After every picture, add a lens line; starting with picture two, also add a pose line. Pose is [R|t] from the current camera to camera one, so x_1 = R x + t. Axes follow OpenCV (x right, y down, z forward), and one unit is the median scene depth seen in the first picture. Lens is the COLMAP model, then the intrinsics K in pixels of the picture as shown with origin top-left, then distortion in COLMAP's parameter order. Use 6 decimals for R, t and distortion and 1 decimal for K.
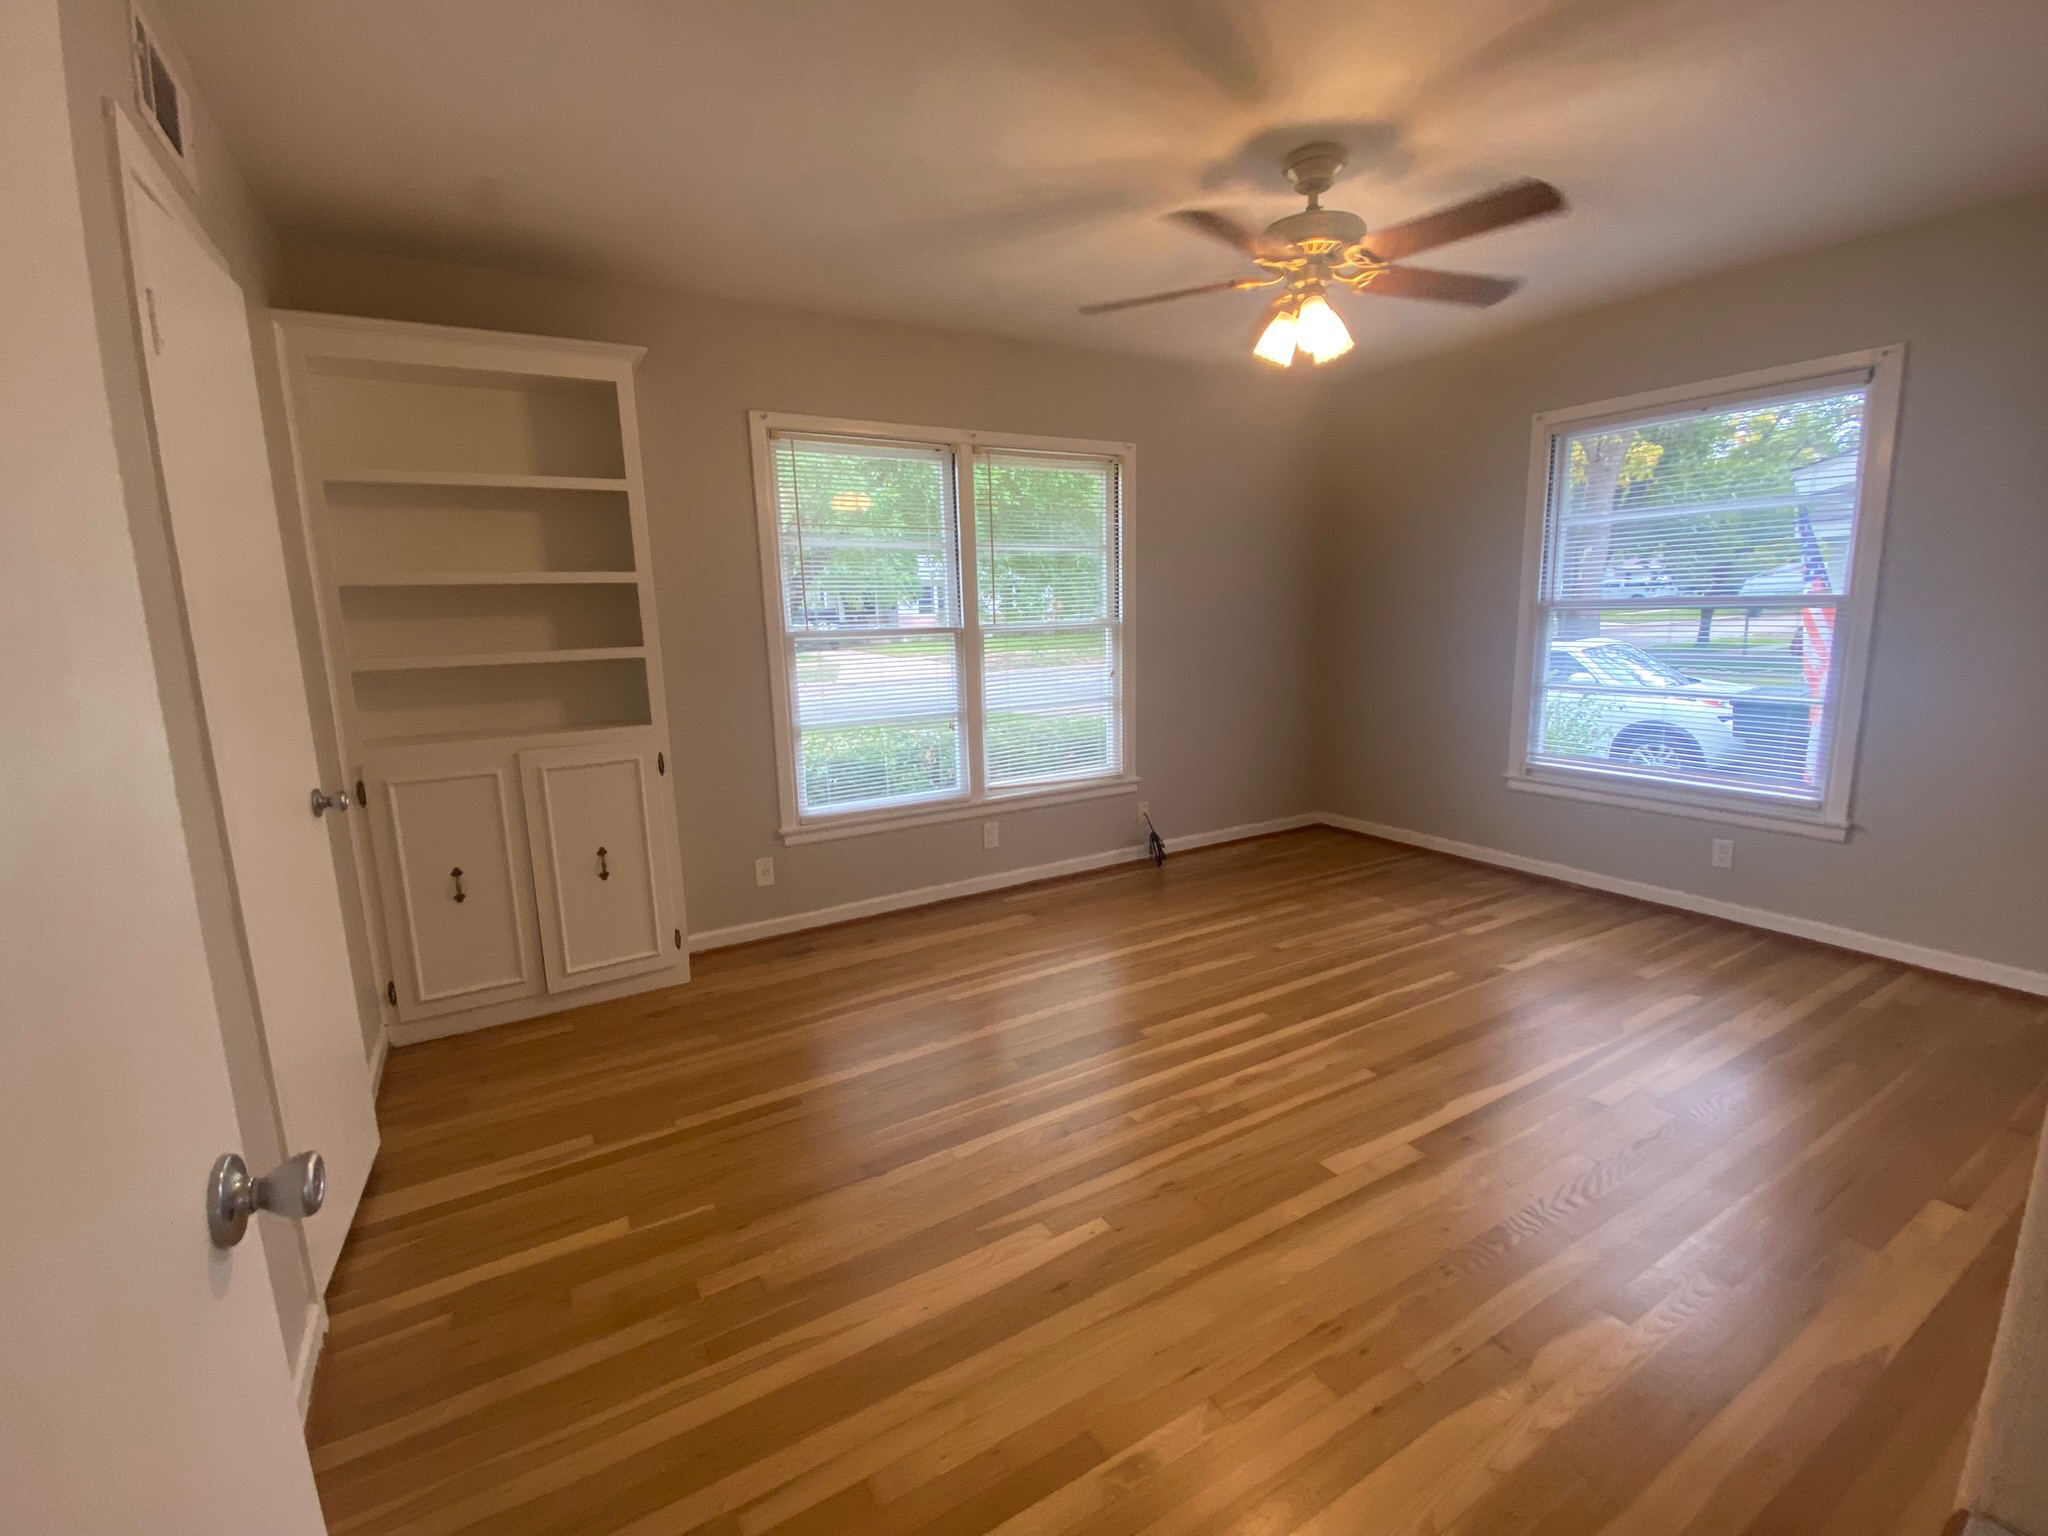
lens RADIAL K [[905.3, 0, 1024.0], [0, 905.3, 768.0], [0, 0, 1]] dist [-0.000228, -0.000009]
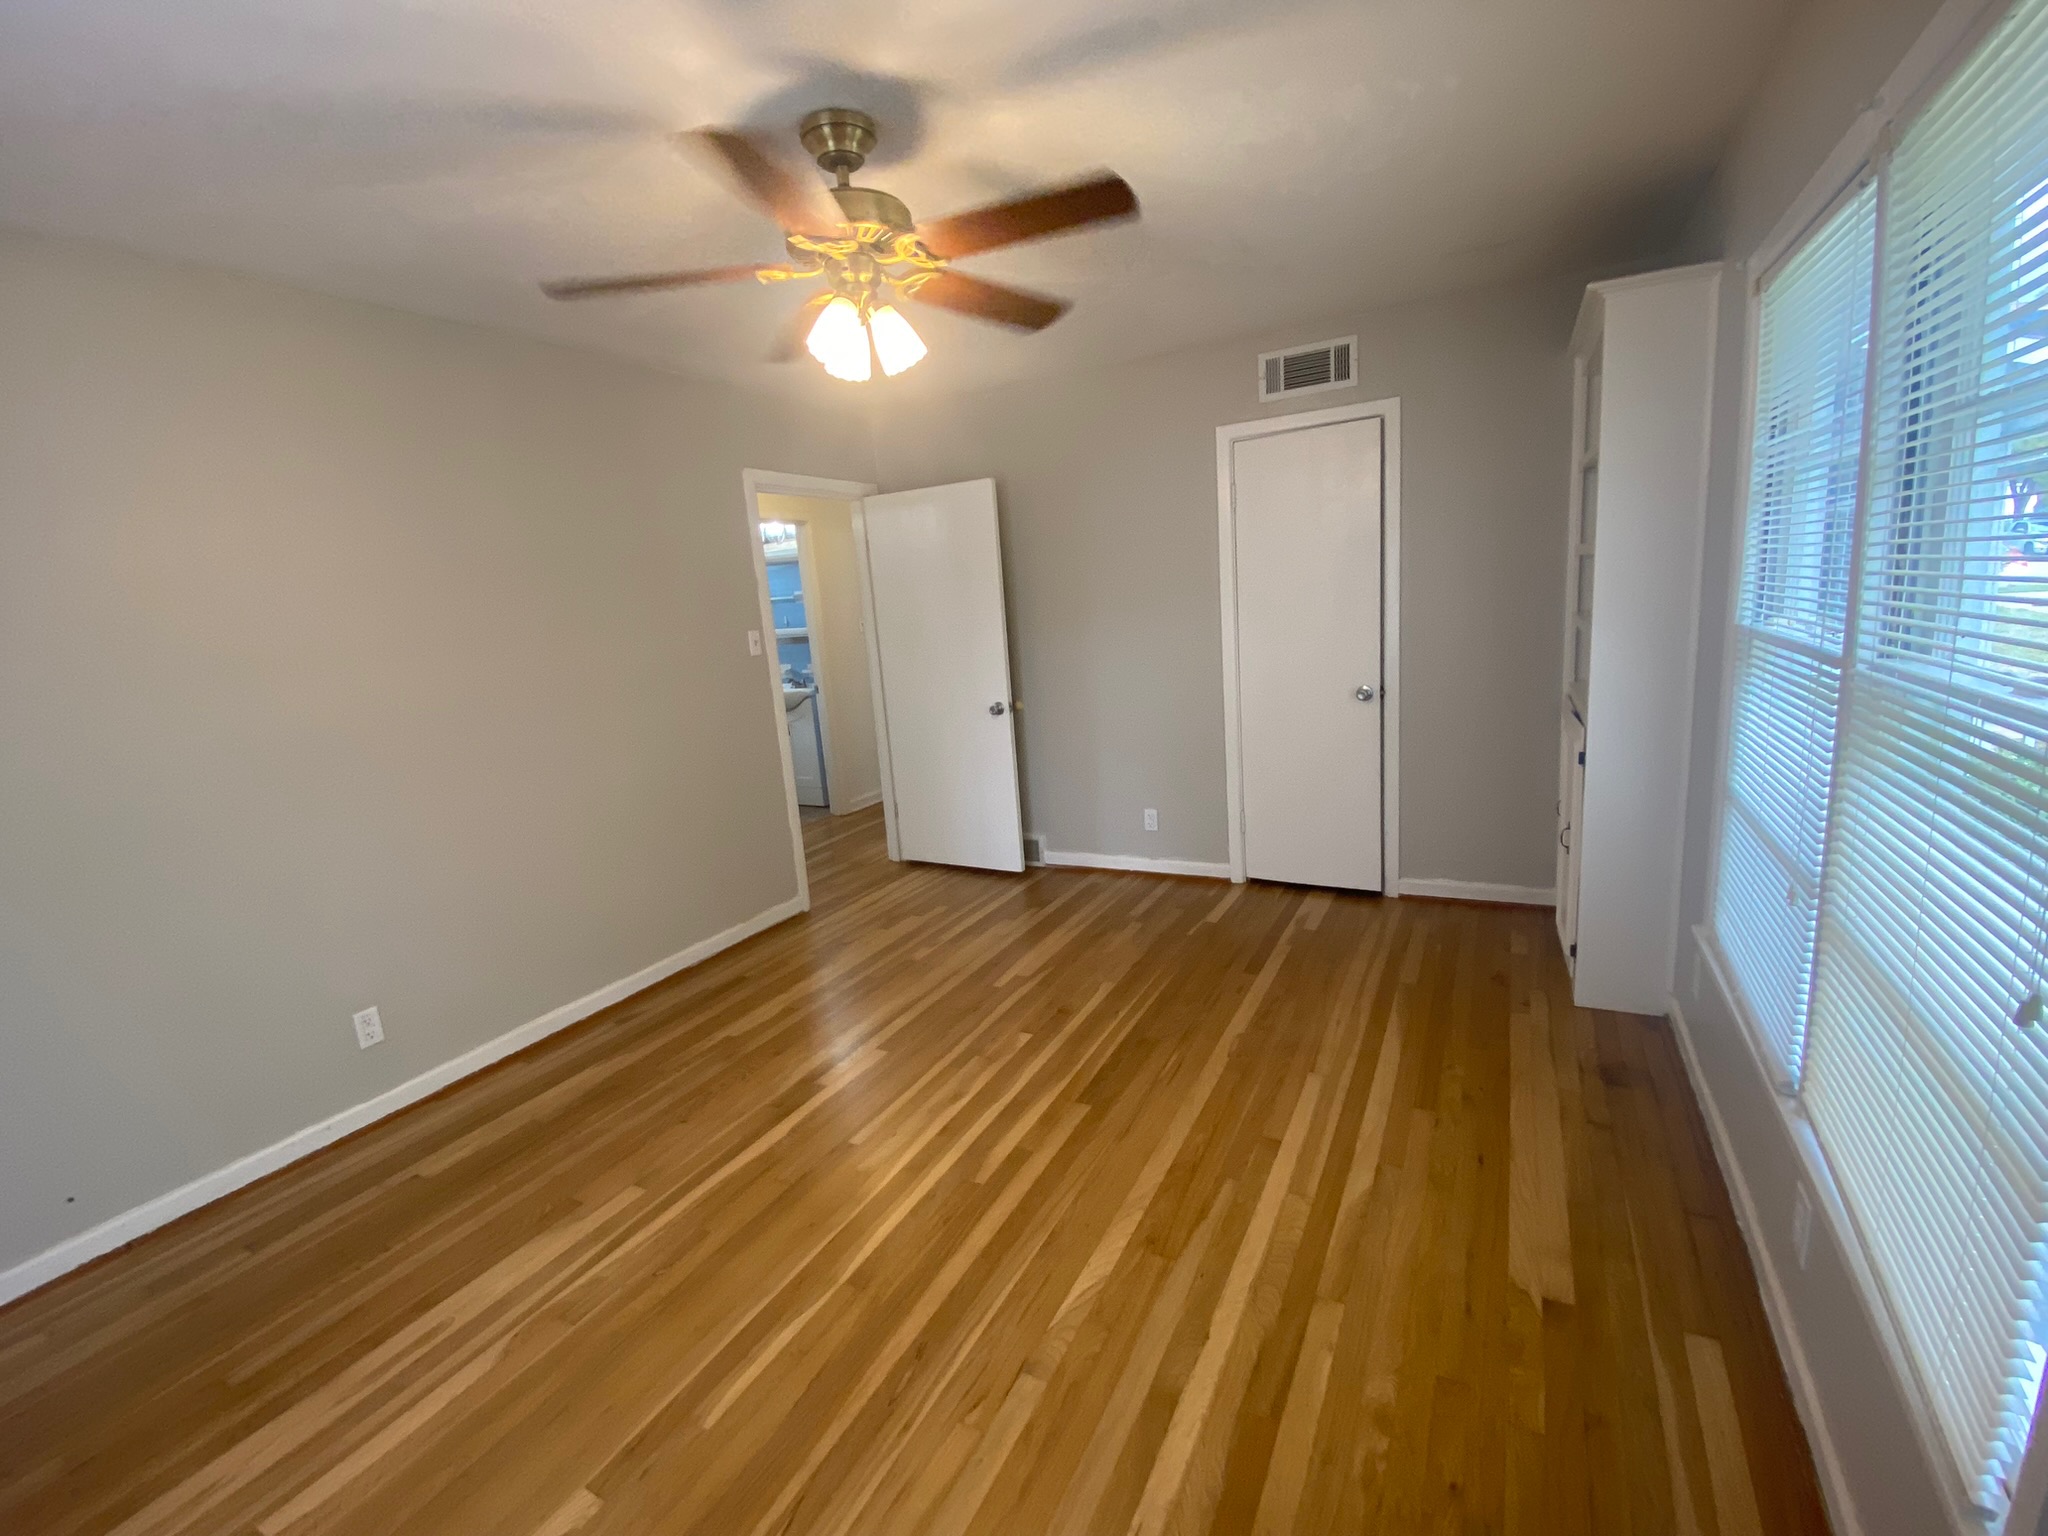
lens RADIAL K [[905.3, 0, 1024.0], [0, 905.3, 768.0], [0, 0, 1]] dist [-0.000228, -0.000009]
pose [[-0.850995, 0.194856, -0.487688, 0.489638], [0.012003, 0.935594, 0.352873, -0.308316], [0.525037, 0.294439, -0.798525, 1.374762]]
